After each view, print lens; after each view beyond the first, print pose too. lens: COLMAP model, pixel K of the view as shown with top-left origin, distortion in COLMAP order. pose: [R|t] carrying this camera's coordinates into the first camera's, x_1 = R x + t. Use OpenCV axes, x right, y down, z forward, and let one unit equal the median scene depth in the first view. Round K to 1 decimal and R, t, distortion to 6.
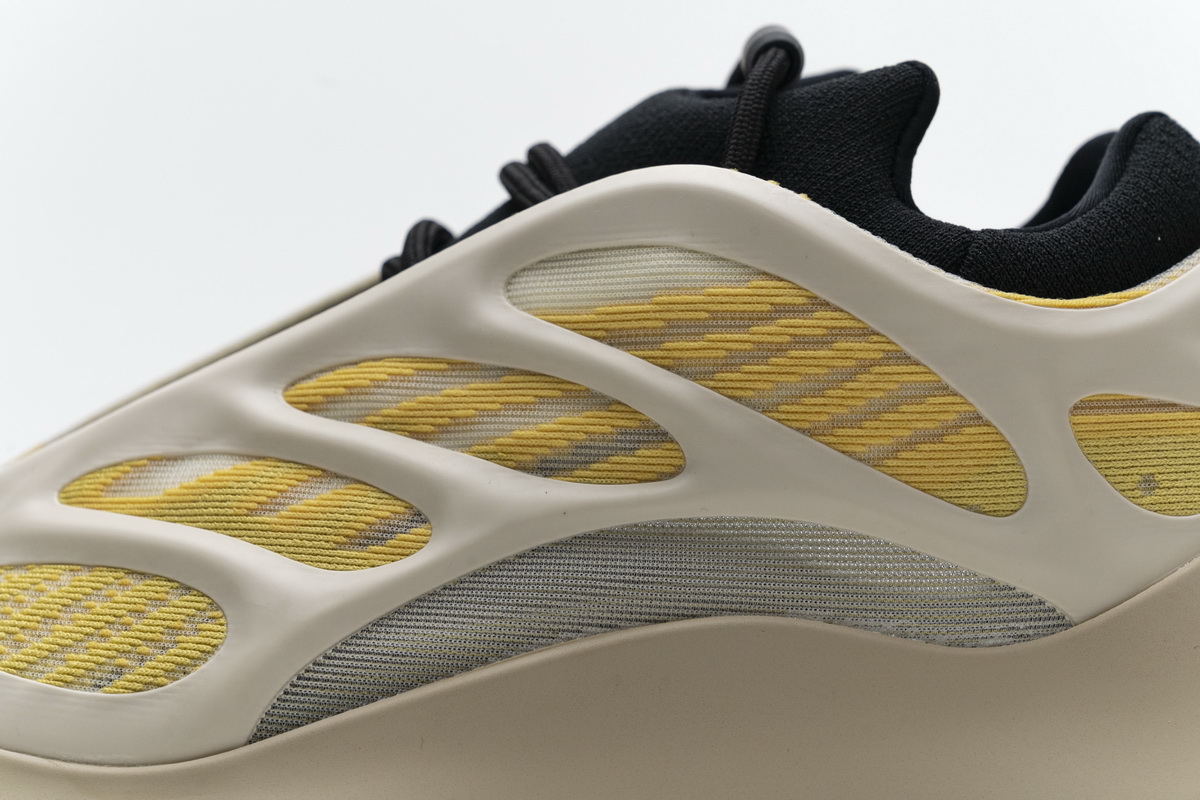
lens RADIAL K [[2343.5, 0, 597.7], [0, 2343.5, 394.7], [0, 0, 1]] dist [0.012008, 0.000000]
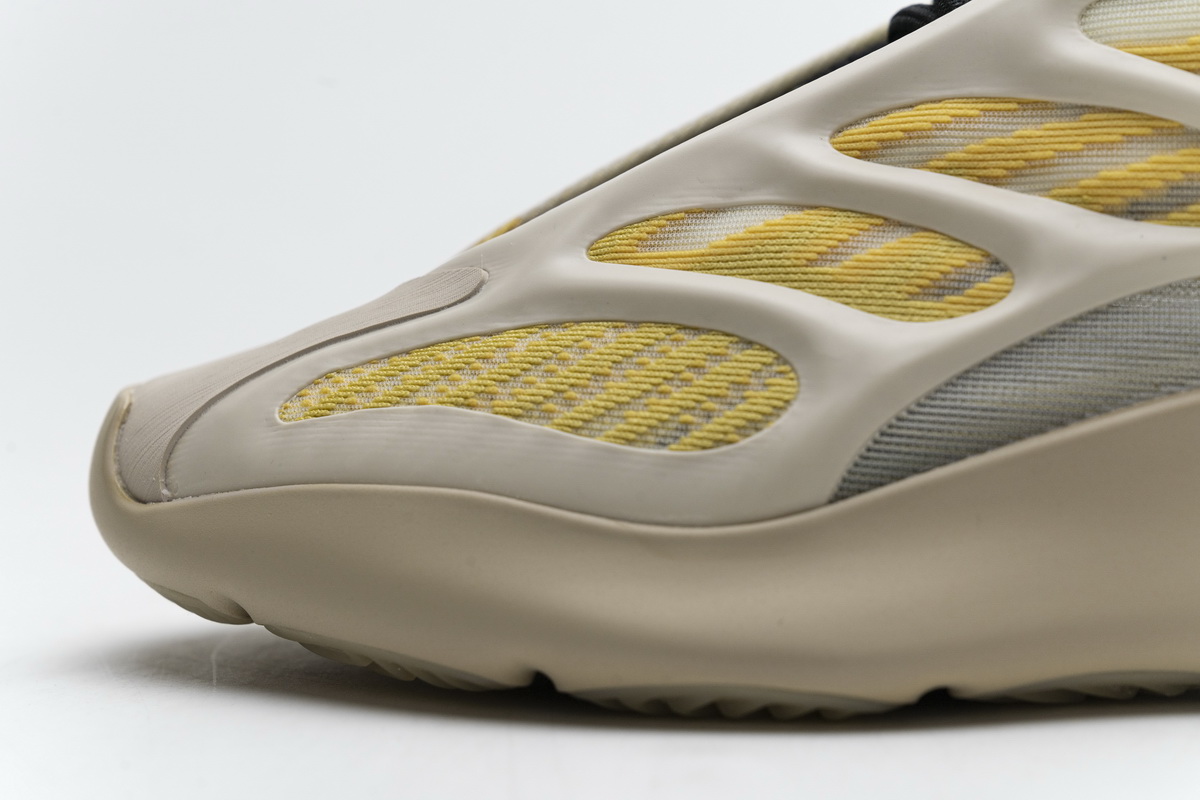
lens RADIAL K [[2343.5, 0, 591.6], [0, 2343.5, 403.8], [0, 0, 1]] dist [0.012008, 0.000000]
pose [[0.998535, -0.001800, -0.054079, -0.187710], [0.004306, 0.998920, 0.046257, 0.063712], [0.053938, -0.046422, 0.997465, 0.063237]]
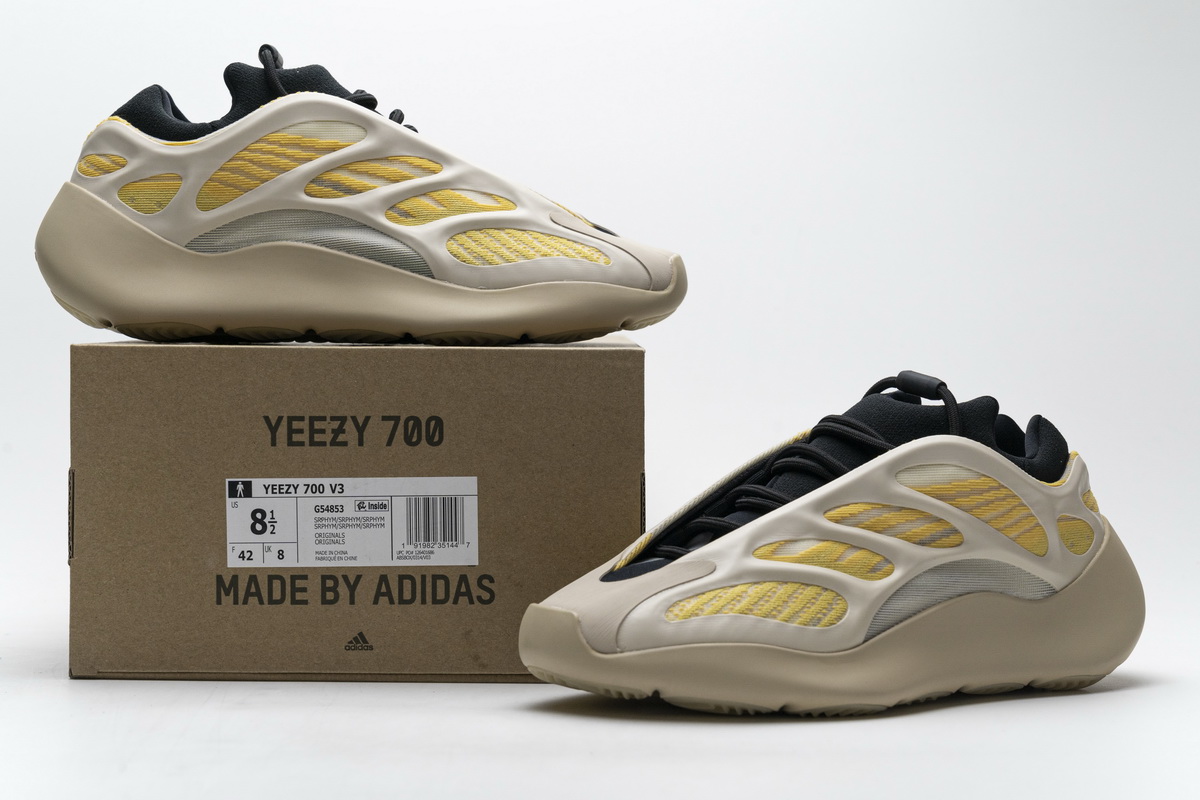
lens RADIAL K [[2123.5, 0, 602.4], [0, 2123.5, 401.9], [0, 0, 1]] dist [-0.004197, 0.000000]
pose [[0.821179, 0.020794, 0.570291, -1.821952], [-0.016032, 0.999782, -0.013370, -0.099816], [-0.570445, 0.001837, 0.821334, -0.899389]]
